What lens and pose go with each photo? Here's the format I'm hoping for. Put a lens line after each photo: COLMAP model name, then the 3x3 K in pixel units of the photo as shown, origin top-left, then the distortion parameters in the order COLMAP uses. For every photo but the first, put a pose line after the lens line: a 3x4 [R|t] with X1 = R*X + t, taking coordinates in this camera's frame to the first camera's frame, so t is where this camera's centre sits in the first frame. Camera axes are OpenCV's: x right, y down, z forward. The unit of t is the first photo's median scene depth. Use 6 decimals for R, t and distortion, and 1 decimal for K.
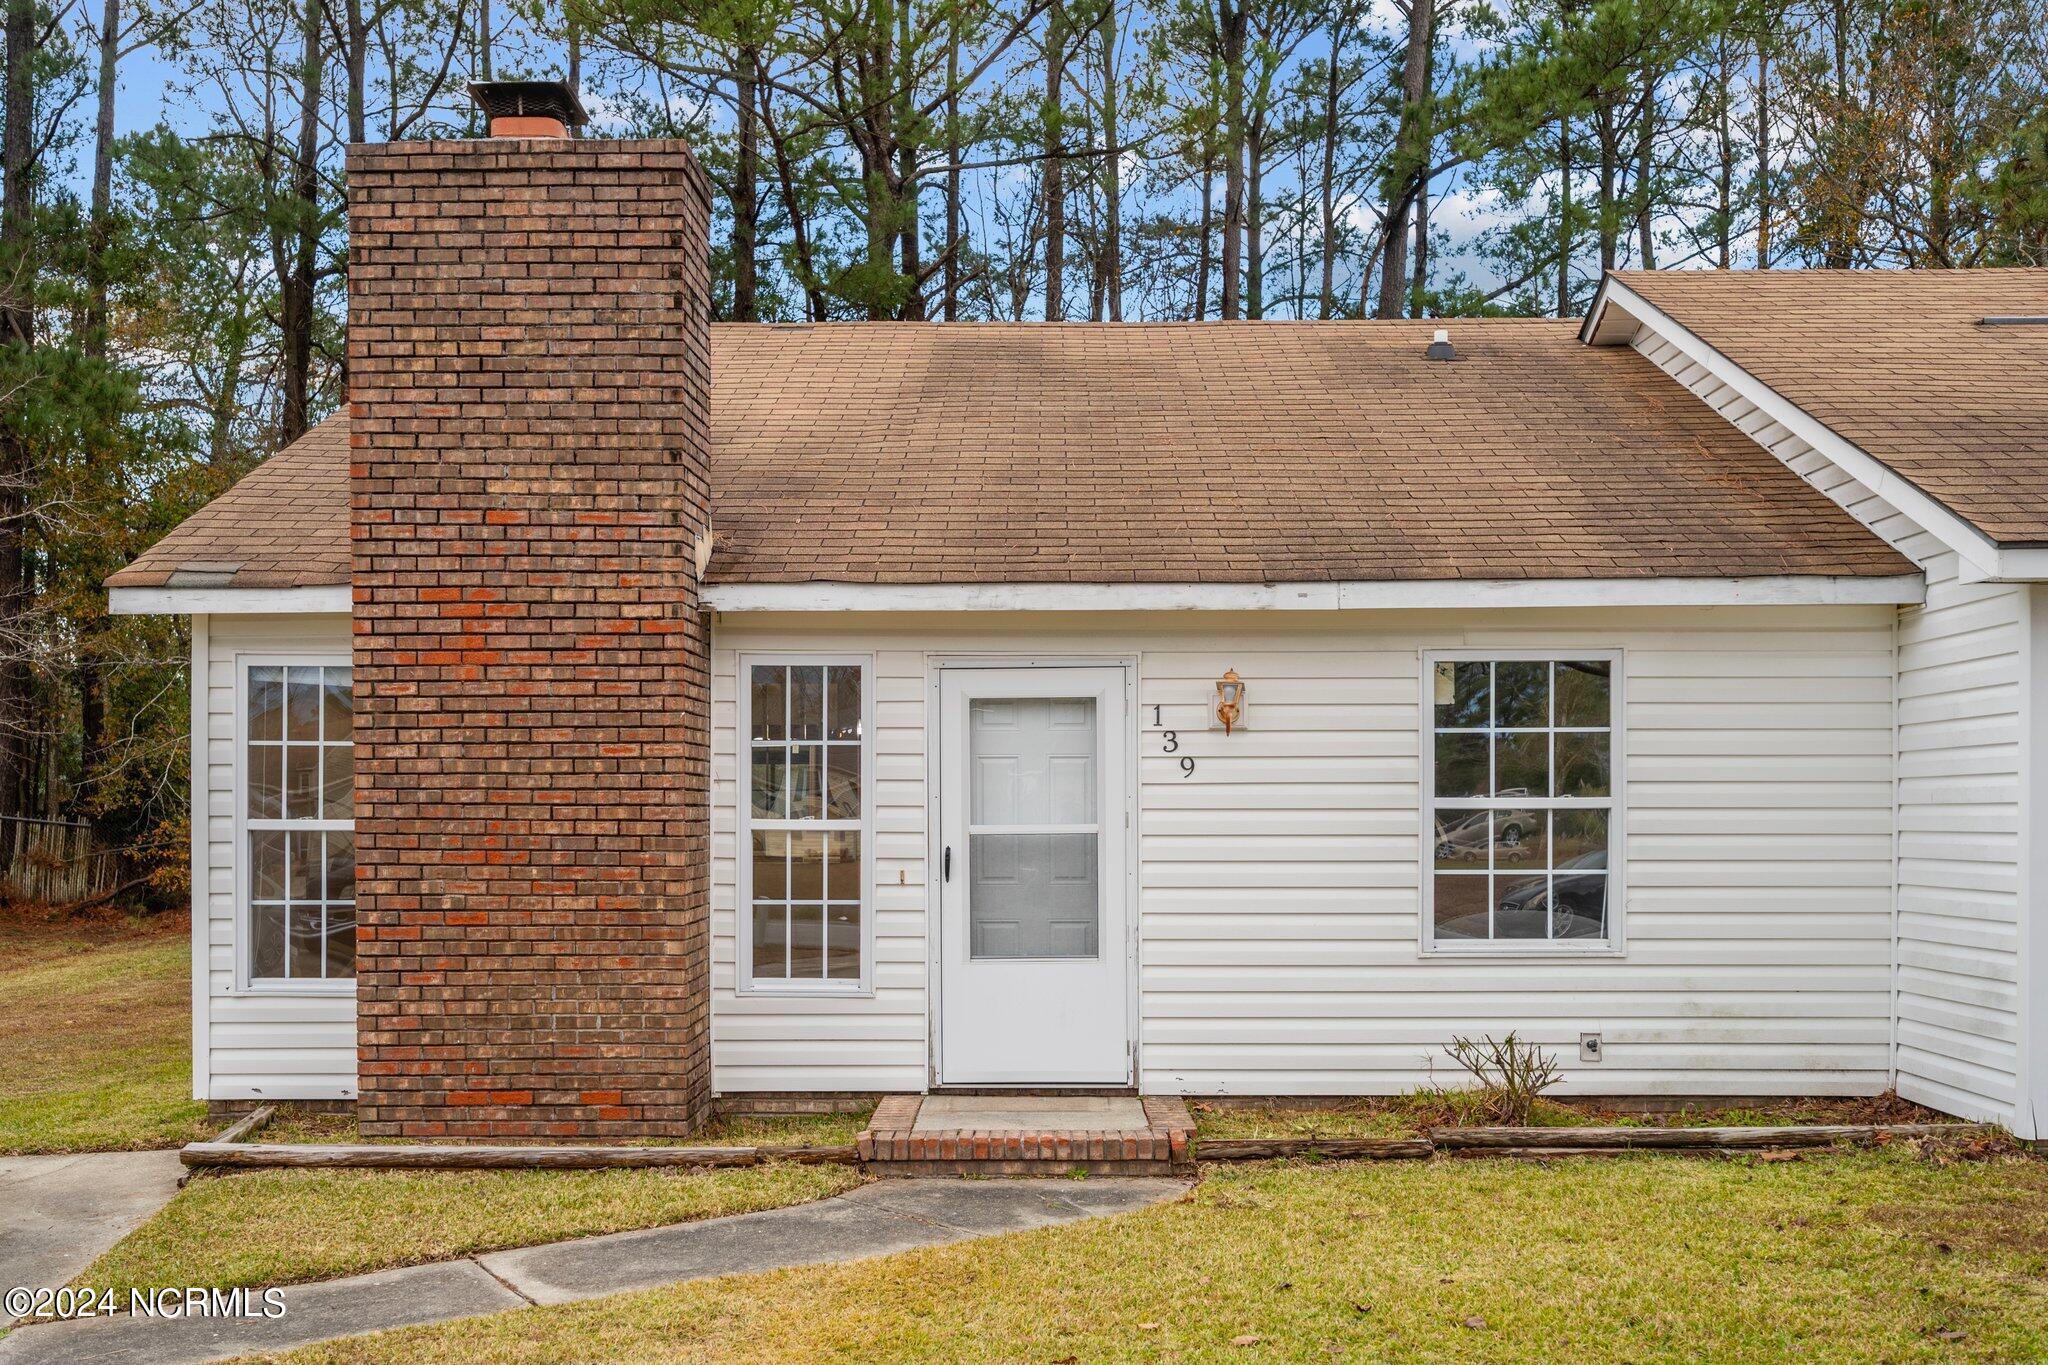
lens RADIAL K [[1793.8, 0, 1024.4], [0, 1793.8, 705.3], [0, 0, 1]] dist [-0.006185, -0.001319]
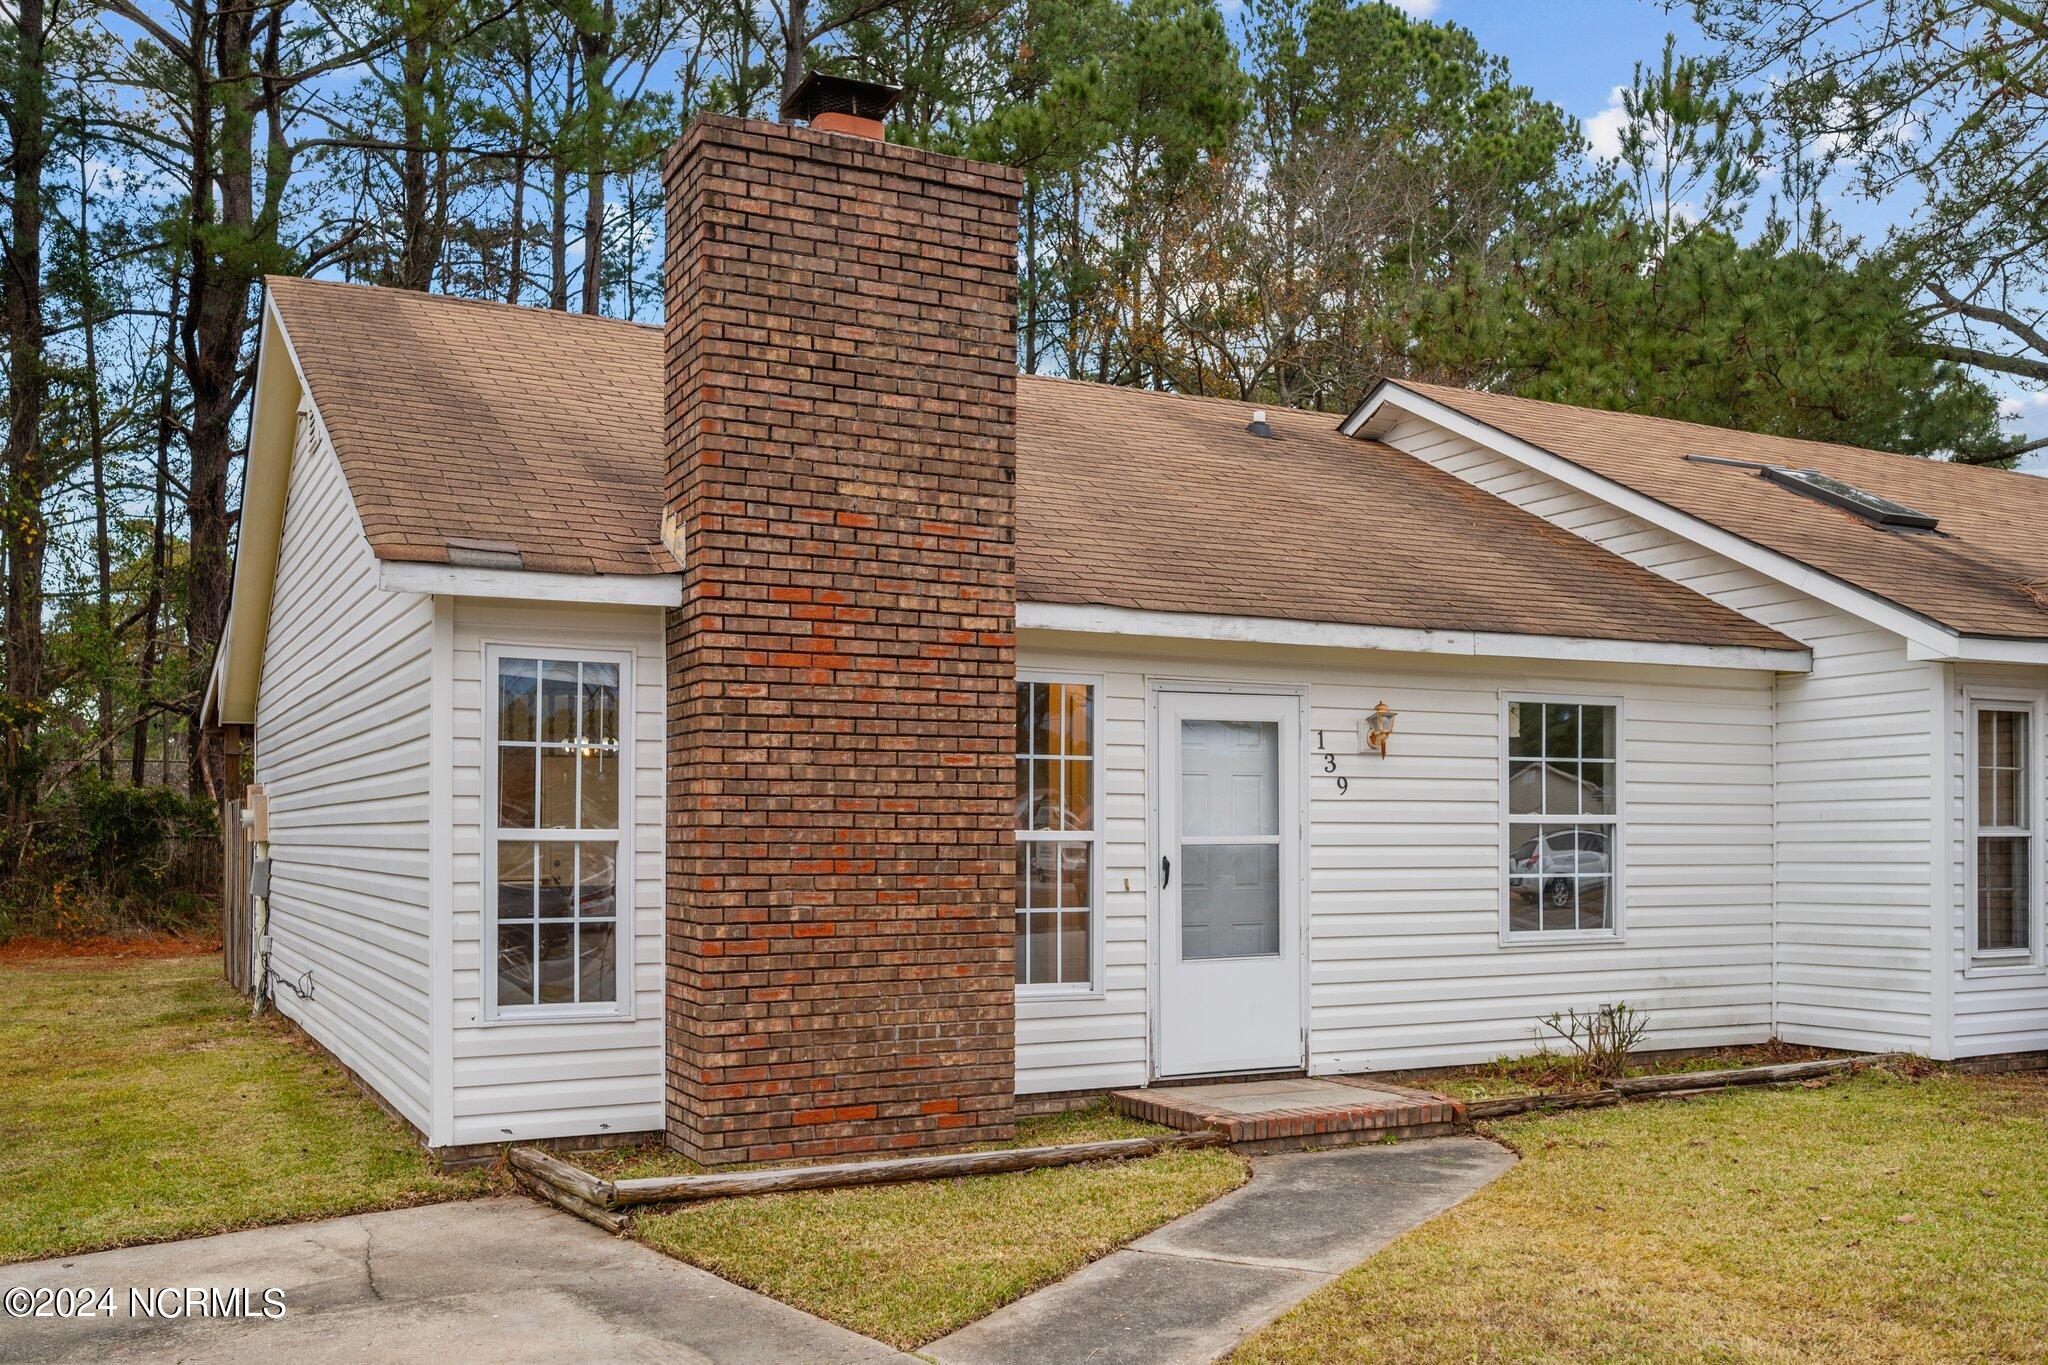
lens RADIAL K [[1793.8, 0, 1024.4], [0, 1793.8, 705.3], [0, 0, 1]] dist [-0.006185, -0.001319]
pose [[0.883880, 0.035931, 0.466332, -0.638674], [-0.026647, 0.999294, -0.026489, 0.019329], [-0.466954, 0.010987, 0.884213, 0.085856]]
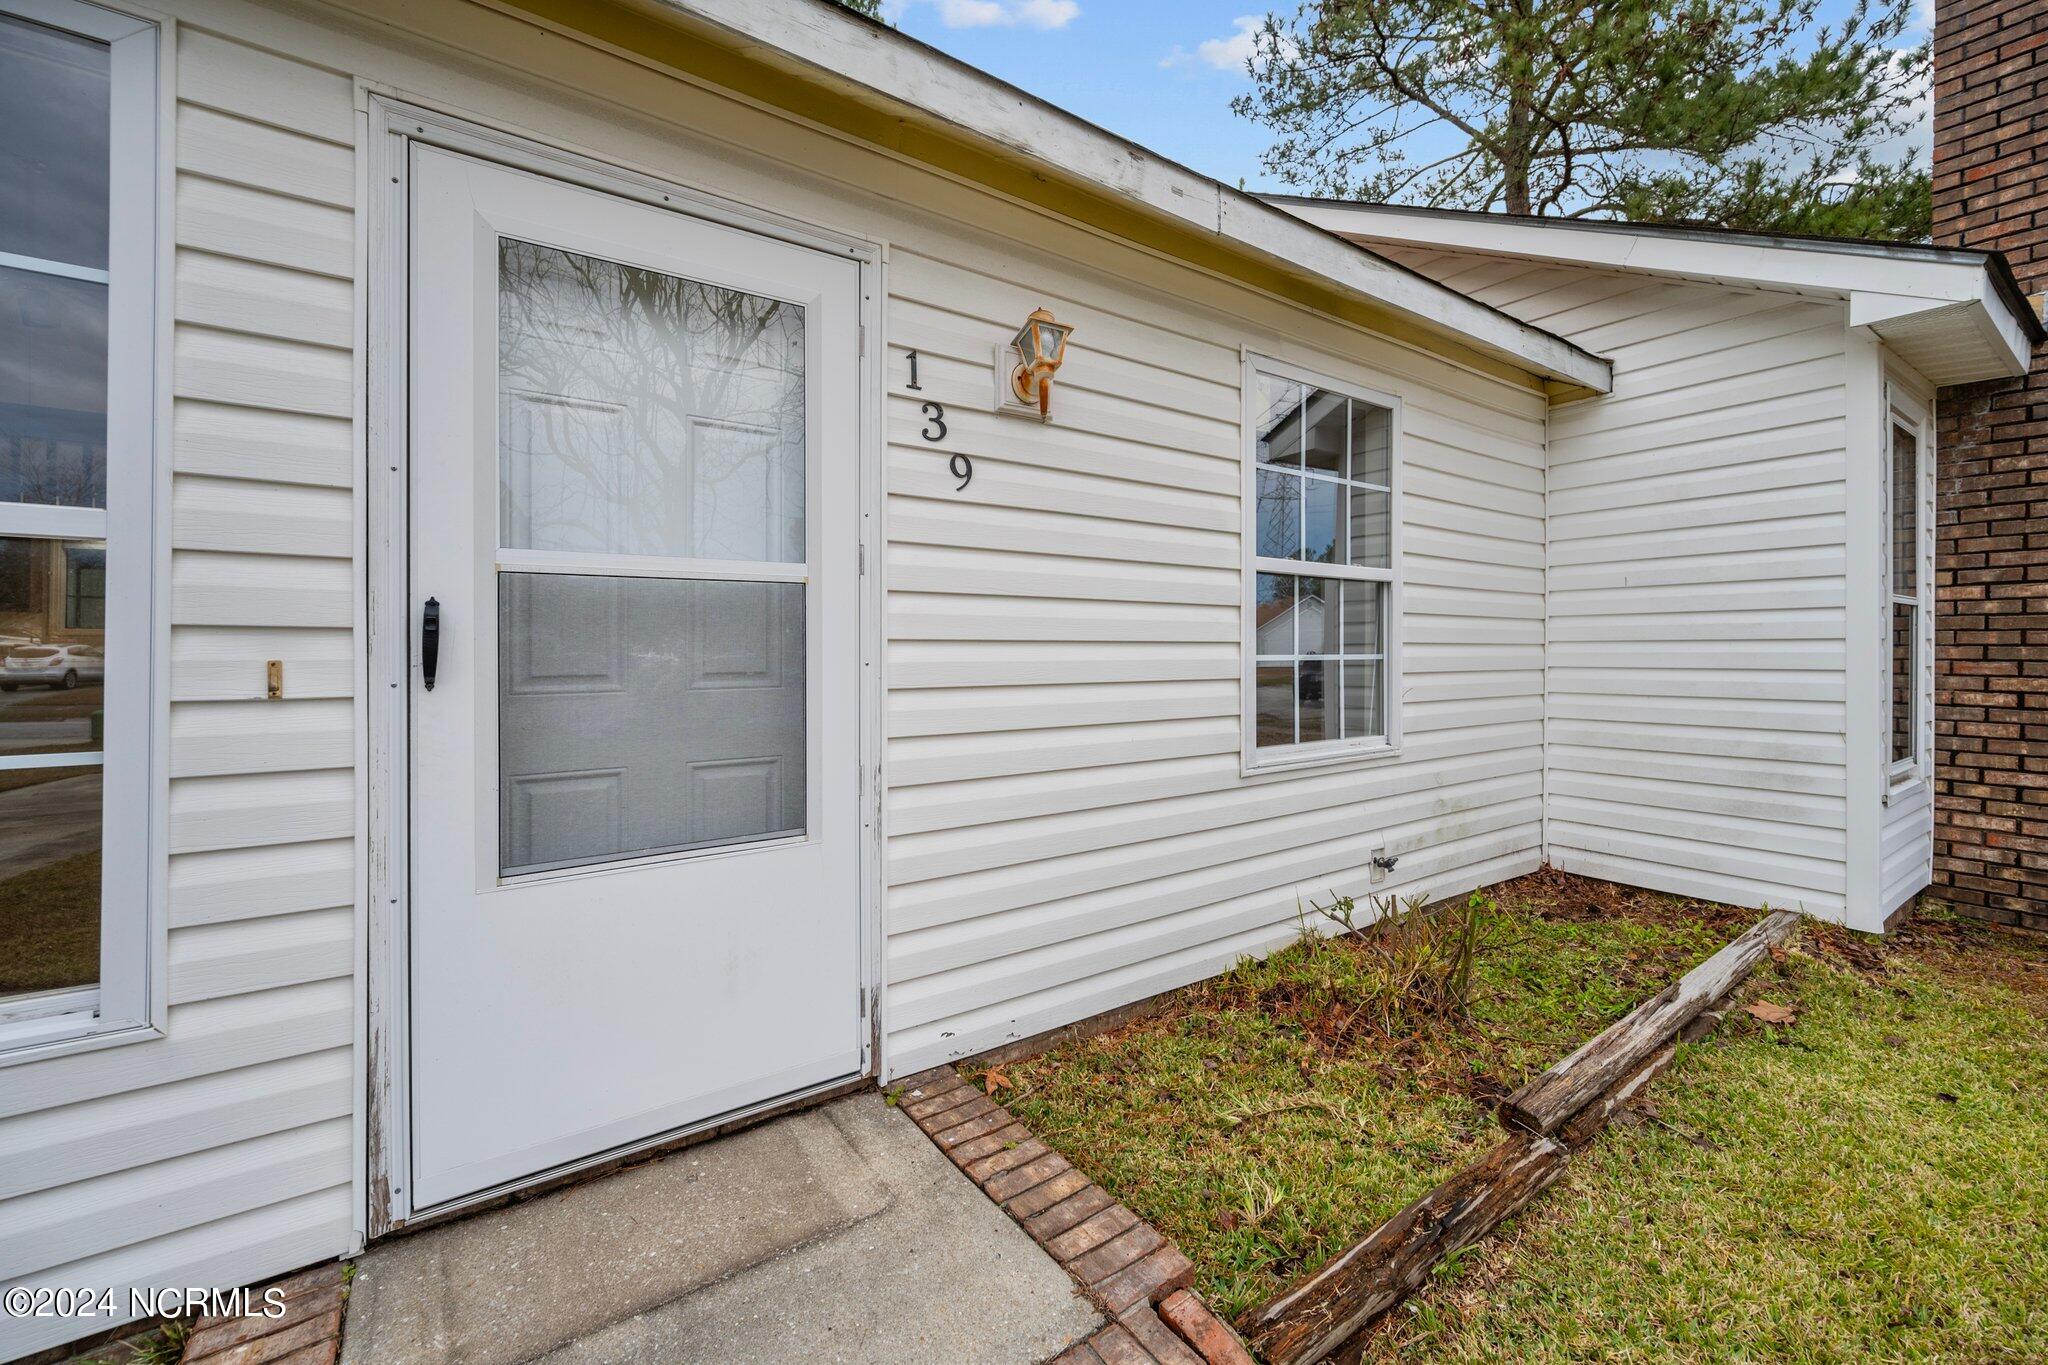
lens RADIAL K [[827.9, 0, 1027.5], [0, 827.9, 644.5], [0, 0, 1]] dist [0.000367, 0.000011]
pose [[0.811118, 0.004705, 0.584863, -0.043763], [-0.022291, 0.999490, 0.022873, 0.083616], [-0.584457, -0.031590, 0.810809, 0.797159]]
